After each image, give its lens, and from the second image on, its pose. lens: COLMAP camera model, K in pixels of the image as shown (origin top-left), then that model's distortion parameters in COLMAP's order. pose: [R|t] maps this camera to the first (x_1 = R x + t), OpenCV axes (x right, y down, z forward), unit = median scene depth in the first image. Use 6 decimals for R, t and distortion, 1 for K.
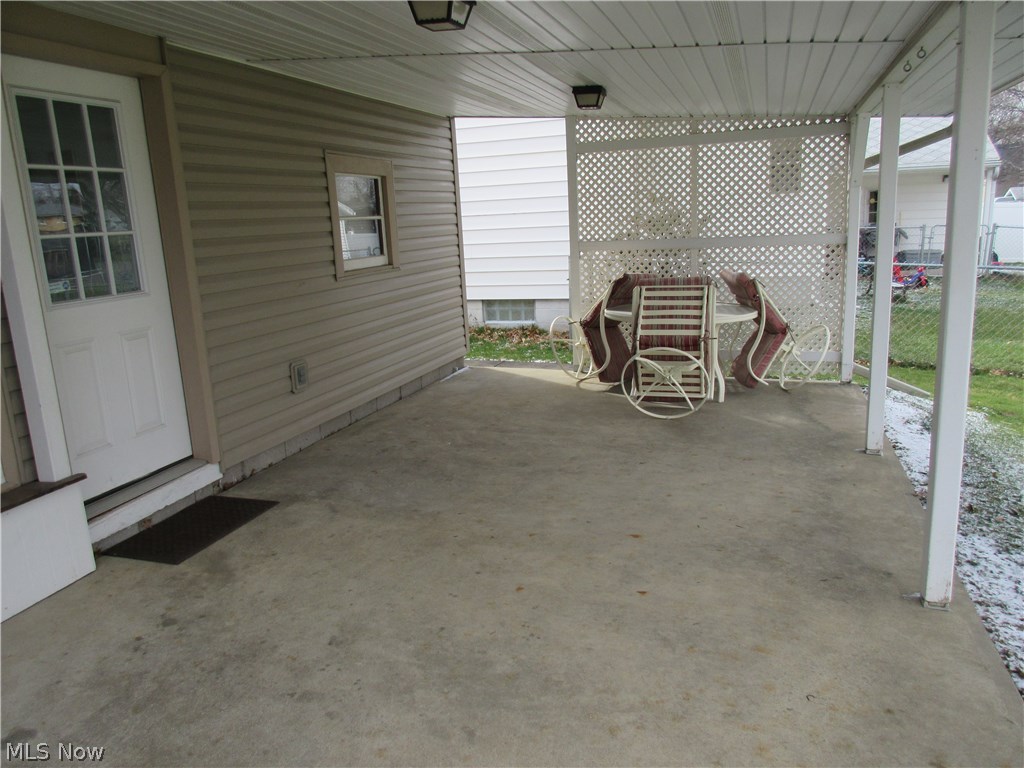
lens RADIAL K [[754.3, 0, 510.0], [0, 754.3, 380.9], [0, 0, 1]] dist [-0.018064, 0.012220]
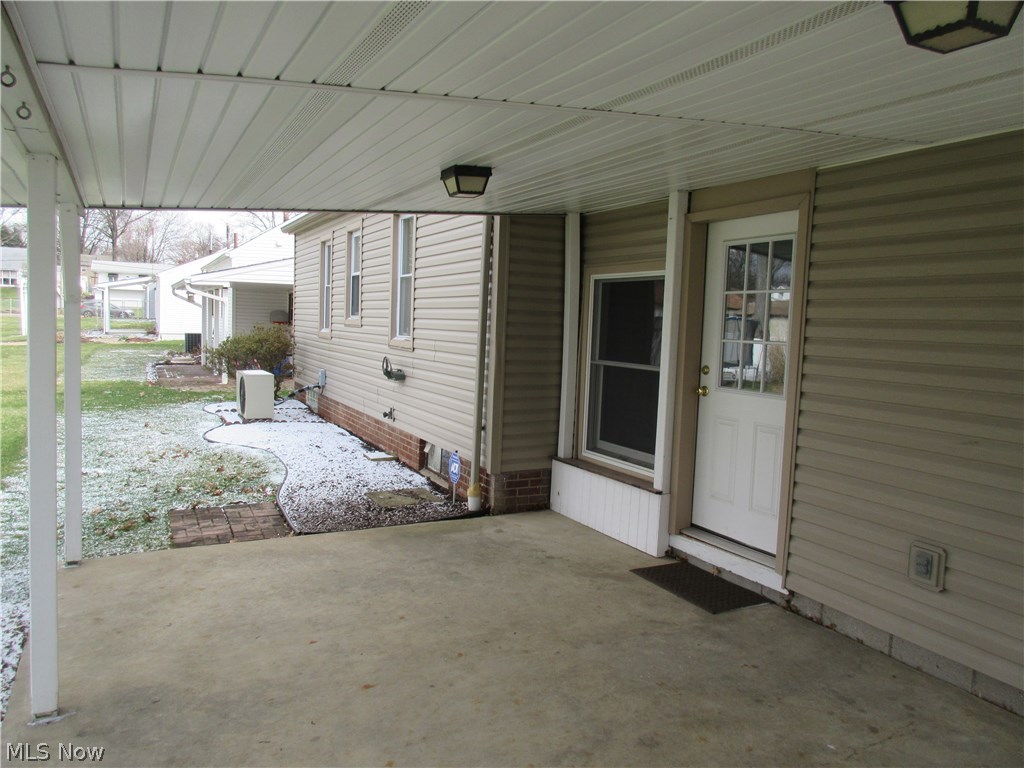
lens RADIAL K [[754.3, 0, 509.1], [0, 754.3, 385.6], [0, 0, 1]] dist [-0.018064, 0.012220]
pose [[-0.701061, 0.076614, -0.708974, 0.629169], [-0.158901, 0.952430, 0.260051, -0.380811], [0.695172, 0.294969, -0.655538, 1.529756]]
